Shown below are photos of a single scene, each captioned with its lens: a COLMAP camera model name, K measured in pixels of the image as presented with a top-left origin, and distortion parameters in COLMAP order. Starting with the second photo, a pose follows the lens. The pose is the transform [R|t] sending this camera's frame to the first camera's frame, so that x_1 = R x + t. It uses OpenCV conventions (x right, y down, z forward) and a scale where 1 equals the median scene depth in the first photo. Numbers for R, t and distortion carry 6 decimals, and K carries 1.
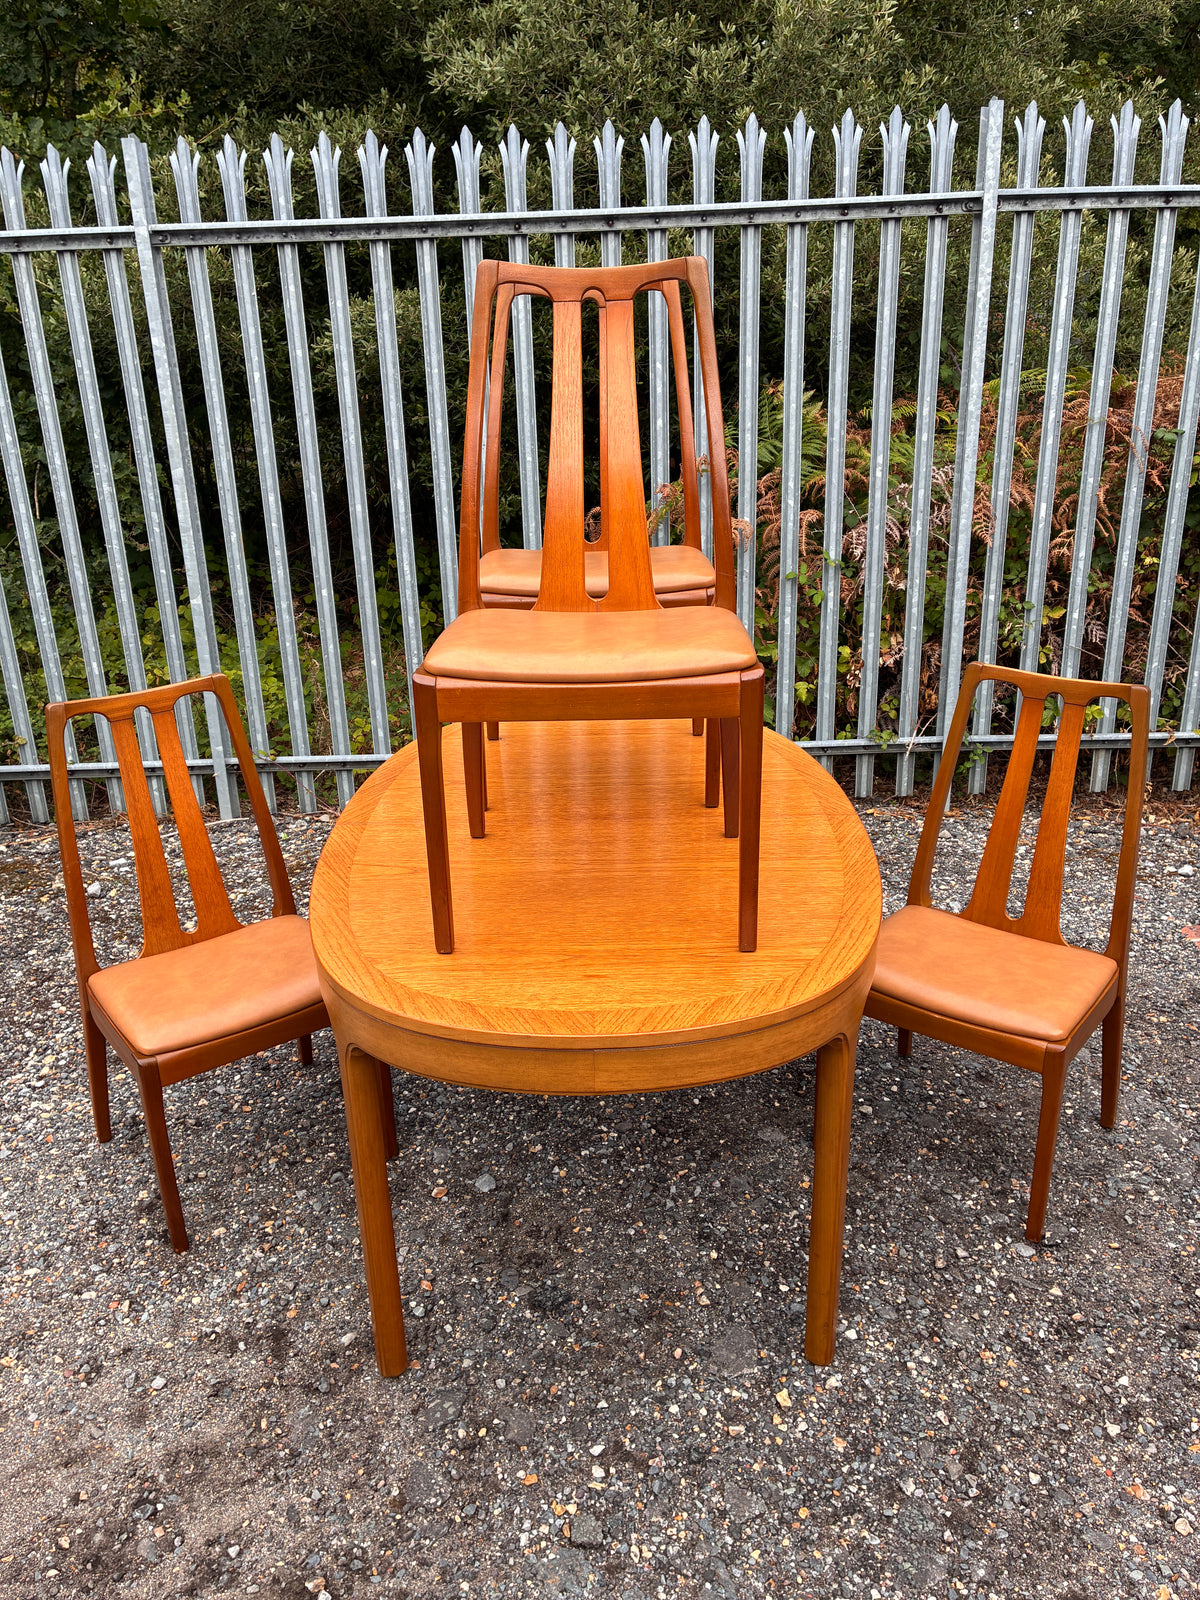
lens RADIAL K [[1211.9, 0, 600.8], [0, 1211.9, 800.9], [0, 0, 1]] dist [0.037013, -0.034968]
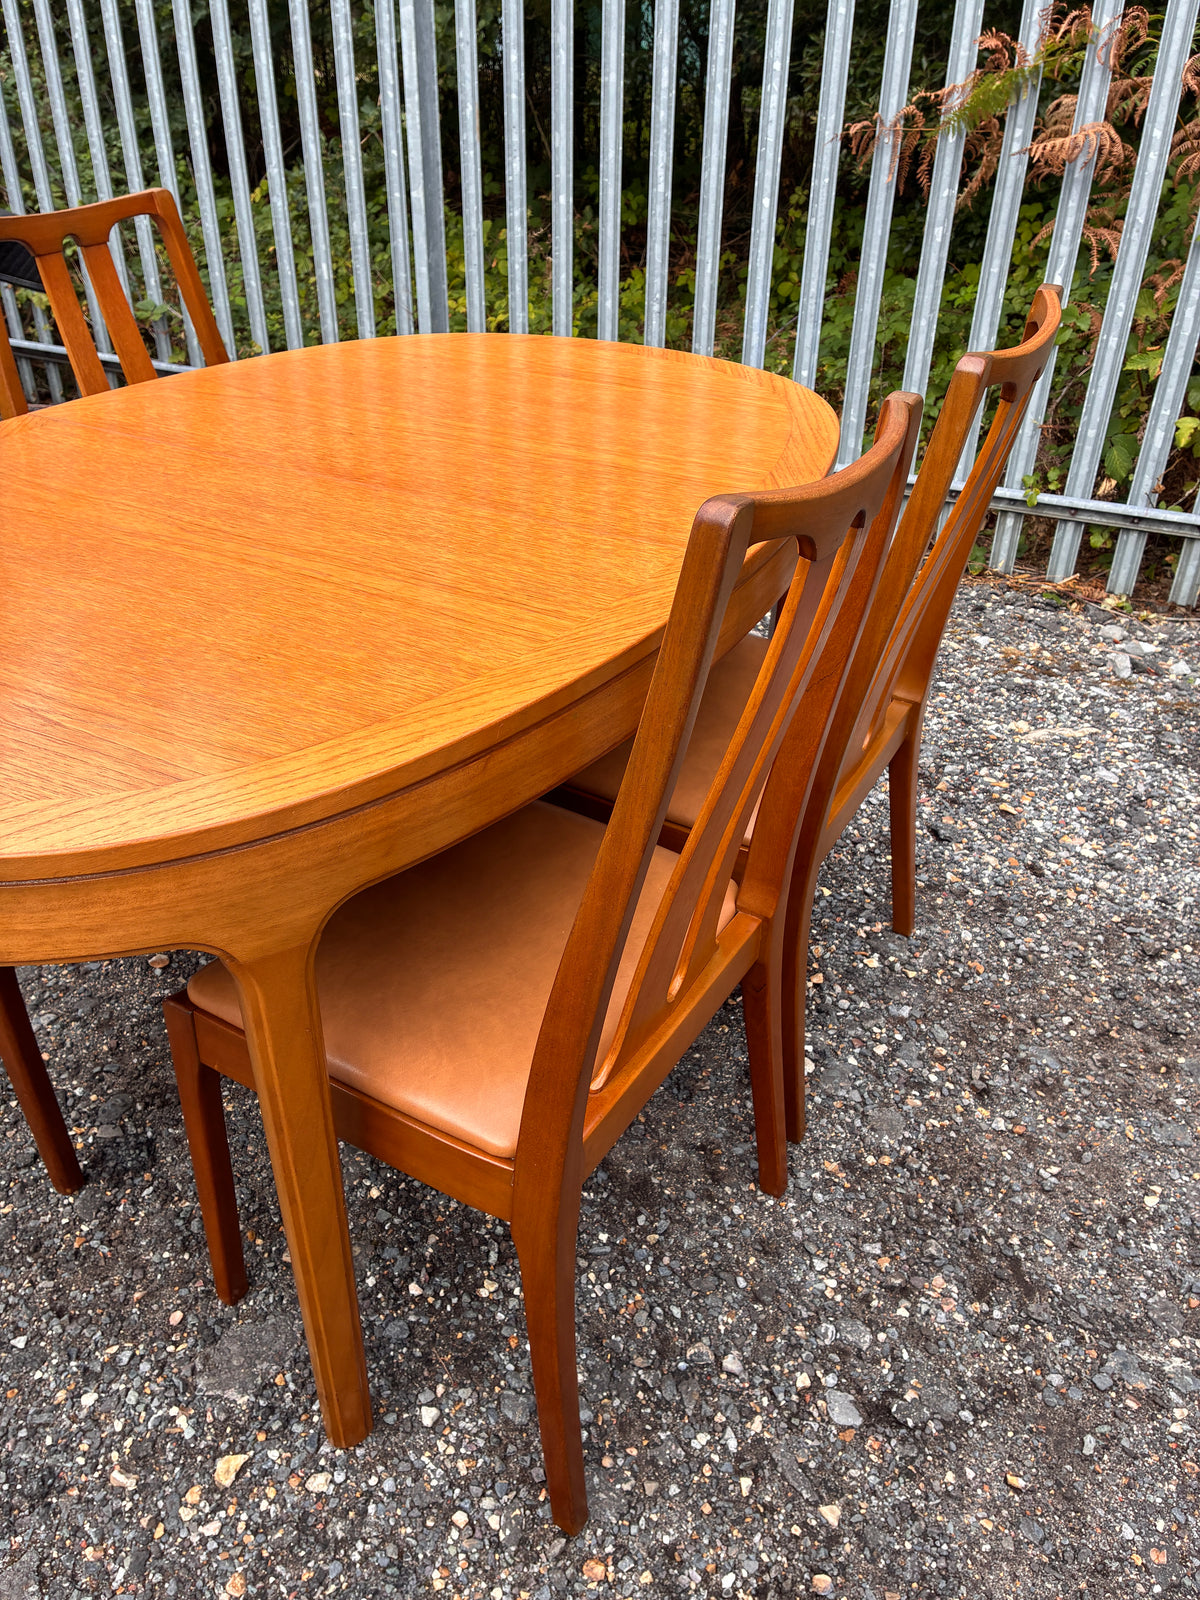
lens RADIAL K [[1186.2, 0, 586.3], [0, 1186.2, 837.0], [0, 0, 1]] dist [0.049948, -0.080364]
pose [[0.880798, 0.290227, -0.374117, 0.377650], [-0.194192, 0.942035, 0.273604, 0.001256], [0.431839, -0.168339, 0.886102, 0.527089]]
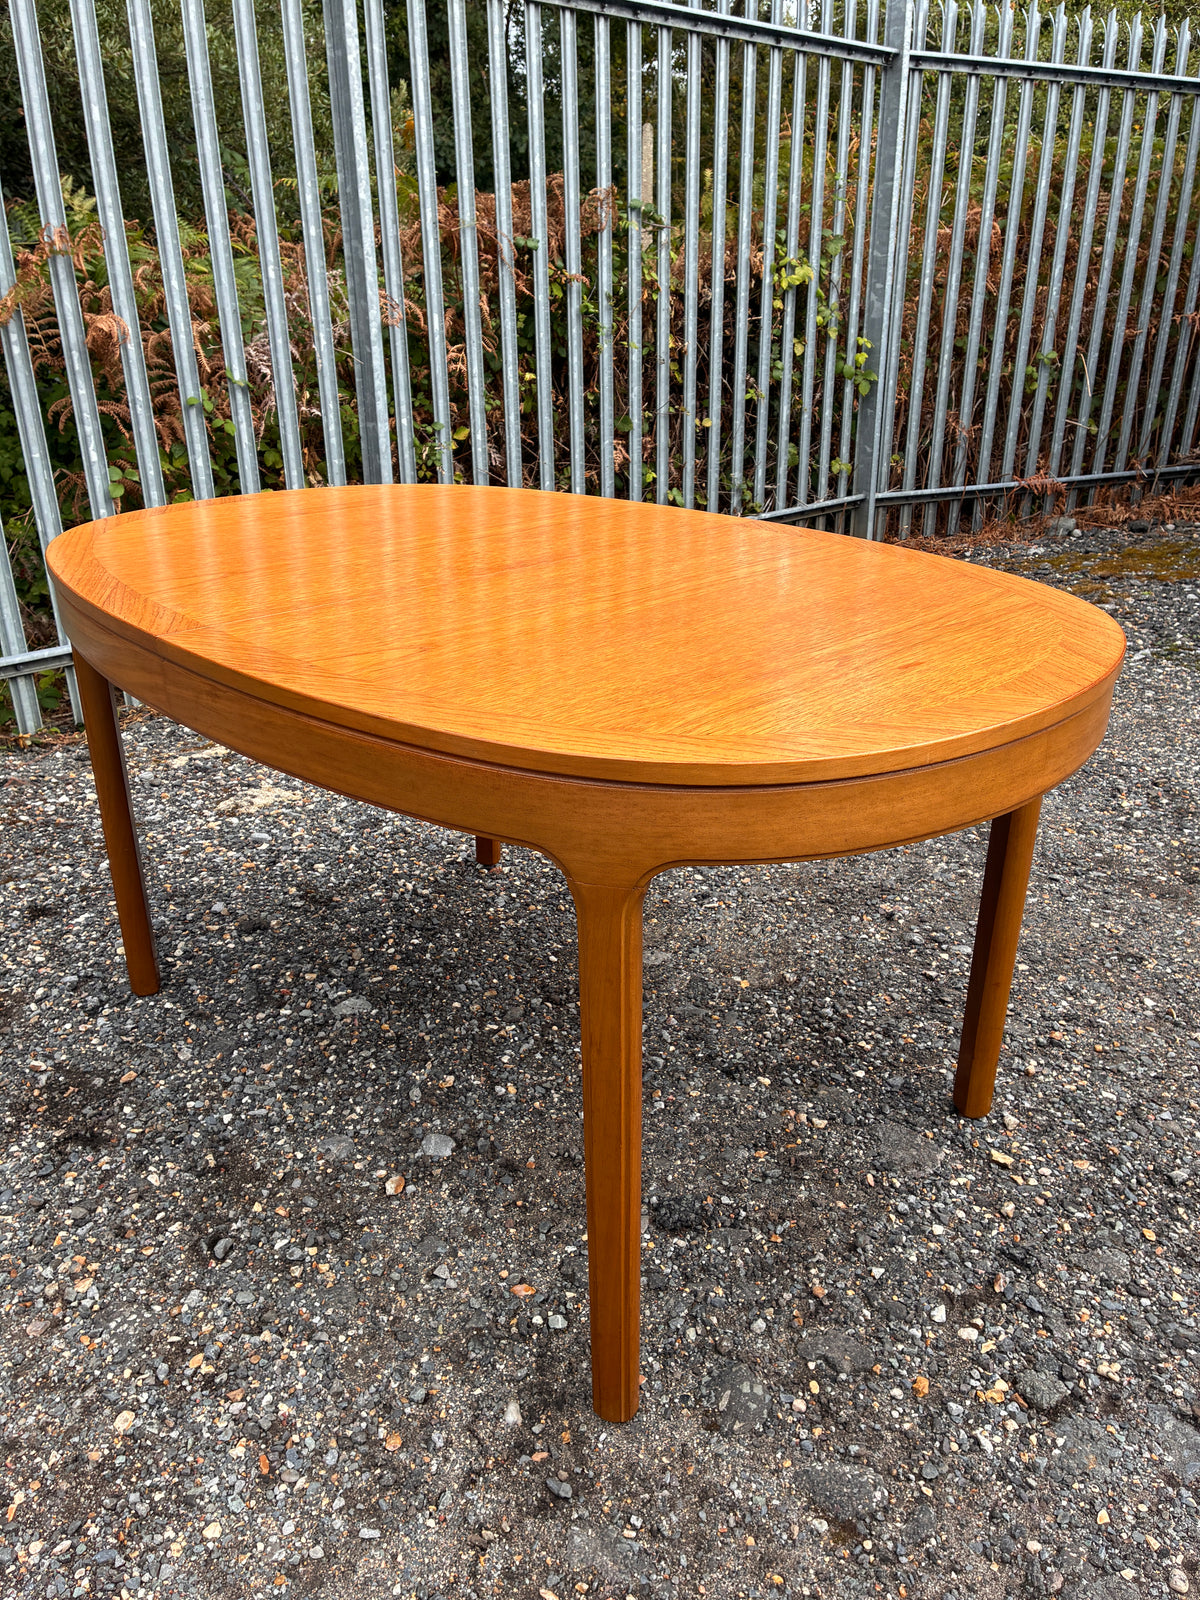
lens RADIAL K [[1214.7, 0, 604.9], [0, 1214.7, 789.1], [0, 0, 1]] dist [0.026391, -0.009403]
pose [[0.721032, -0.241293, 0.649531, -0.465869], [0.229014, 0.967714, 0.105271, 0.078360], [-0.653961, 0.072848, 0.753013, 0.455101]]
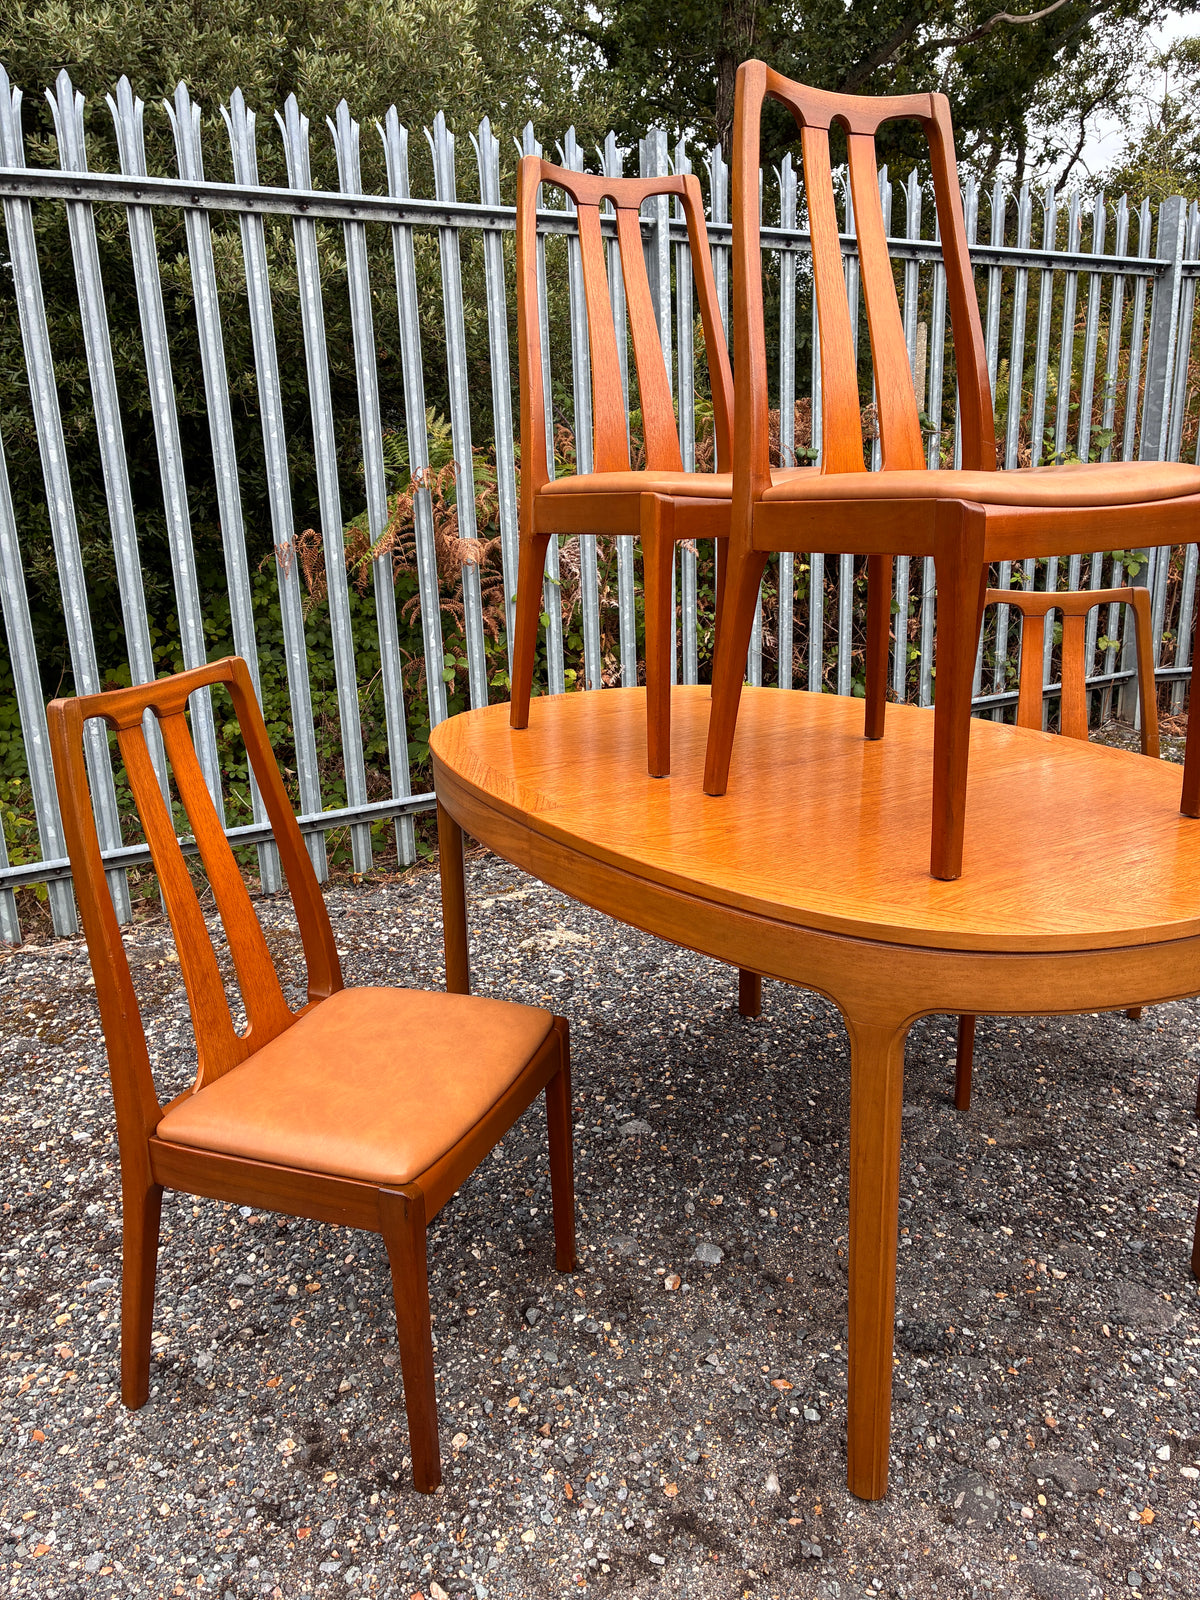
lens RADIAL K [[1207.6, 0, 604.7], [0, 1207.6, 797.1], [0, 0, 1]] dist [0.049792, -0.059454]
pose [[0.850004, -0.136821, 0.508697, -0.565294], [0.188832, 0.980644, -0.051770, 0.057667], [-0.491767, 0.140063, 0.859388, 0.349396]]
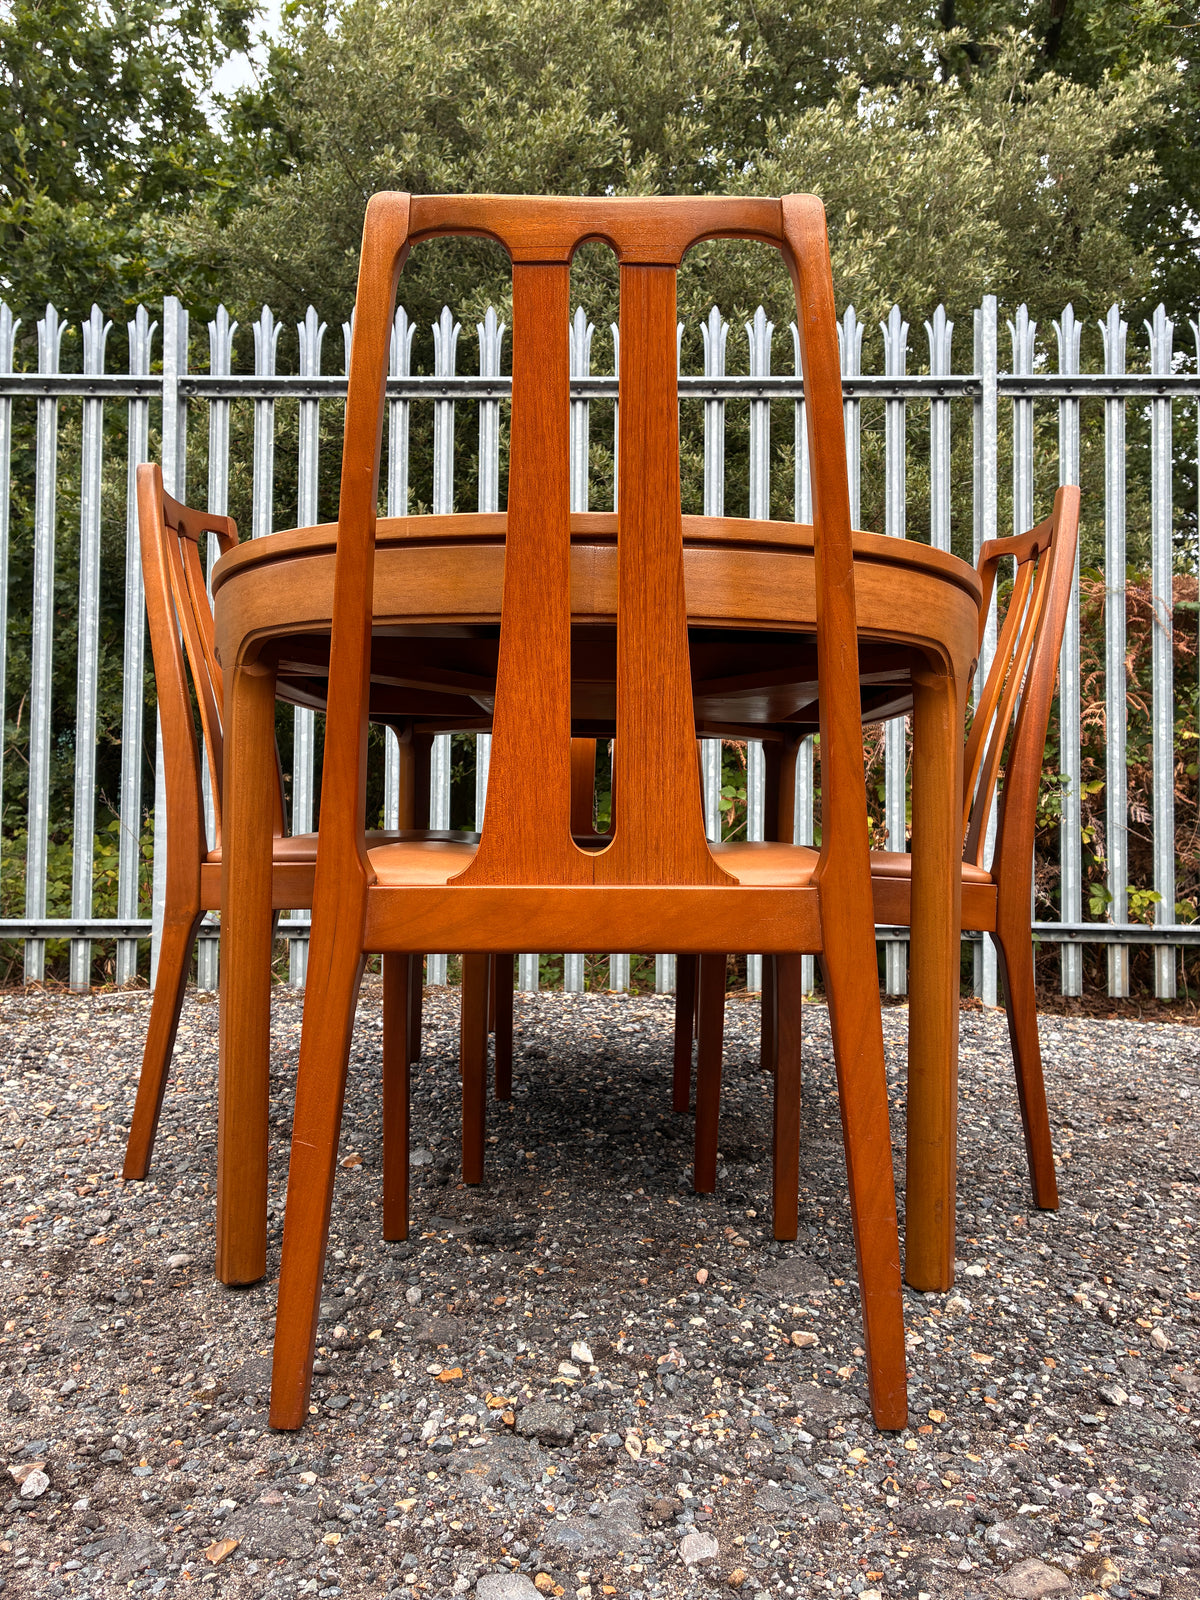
lens RADIAL K [[1217.0, 0, 603.4], [0, 1217.0, 793.1], [0, 0, 1]] dist [0.050831, -0.054575]
pose [[0.999299, 0.037402, 0.001441, 0.002481], [-0.034123, 0.926159, -0.375586, 0.420145], [-0.015382, 0.375274, 0.926786, 0.297003]]
